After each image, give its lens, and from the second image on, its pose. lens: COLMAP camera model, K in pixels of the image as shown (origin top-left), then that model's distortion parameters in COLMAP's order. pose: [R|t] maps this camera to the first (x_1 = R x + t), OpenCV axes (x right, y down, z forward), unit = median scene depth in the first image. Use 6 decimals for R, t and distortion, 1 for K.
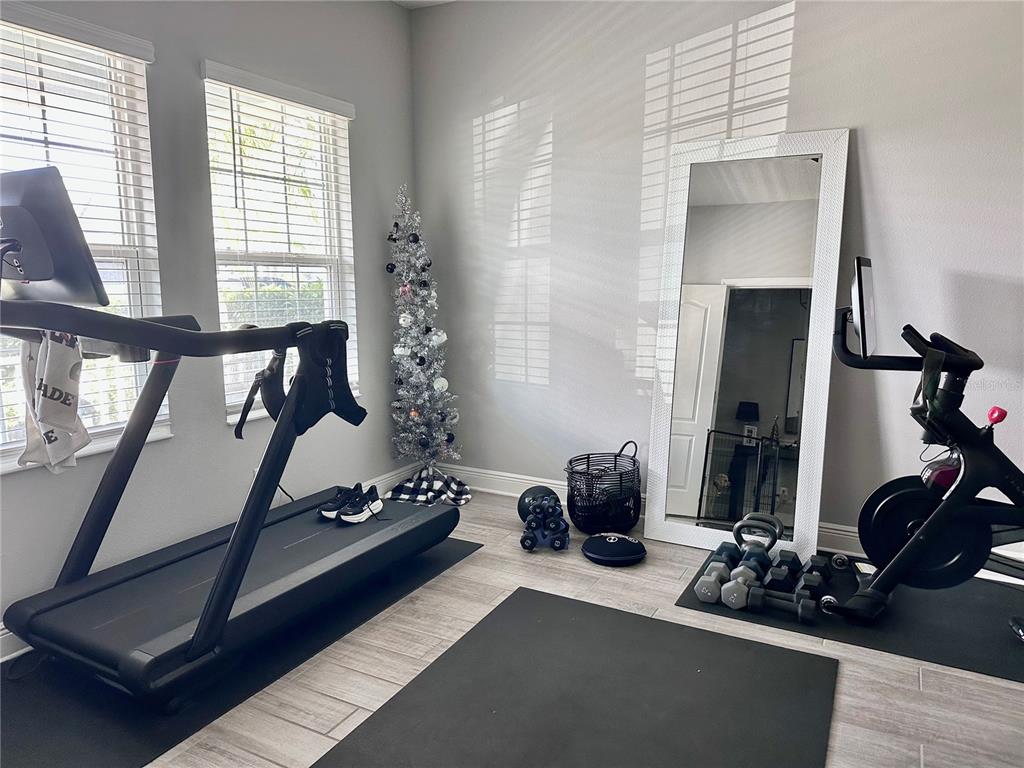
lens RADIAL K [[699.6, 0, 515.4], [0, 699.6, 391.7], [0, 0, 1]] dist [0.080827, -0.138014]
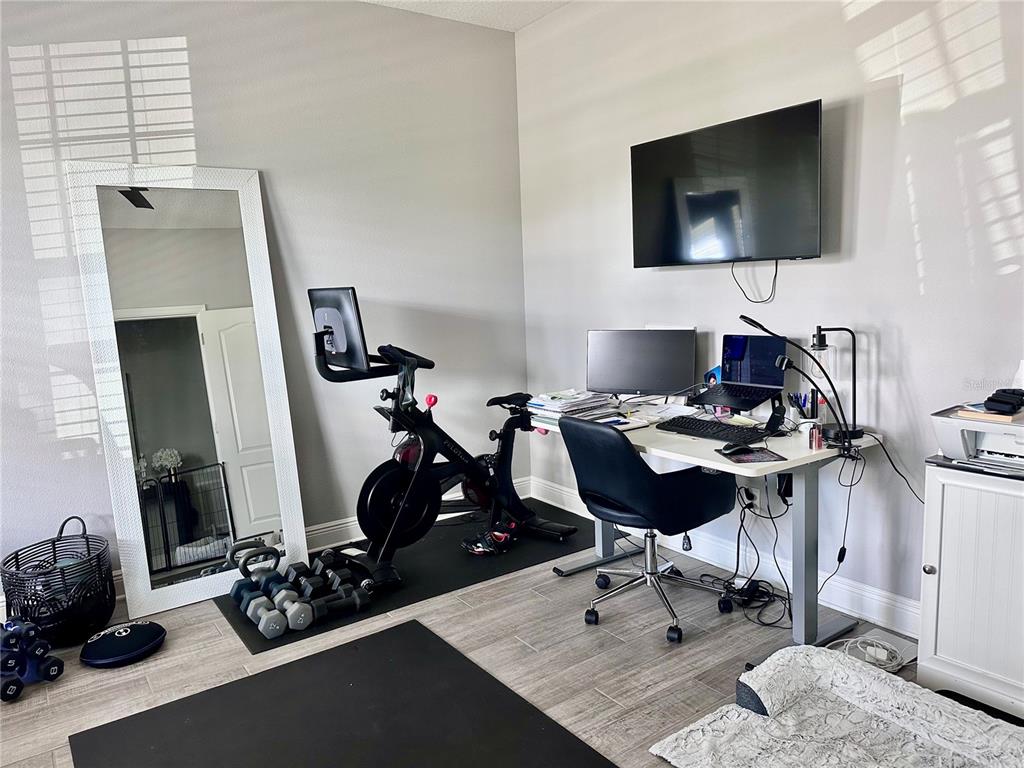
lens RADIAL K [[729.8, 0, 512.0], [0, 729.8, 384.0], [0, 0, 1]] dist [-0.002362, -0.006681]
pose [[0.441129, -0.146689, 0.885374, -0.383555], [0.182365, 0.980620, 0.071608, -0.054630], [-0.878720, 0.129872, 0.459331, 0.172691]]
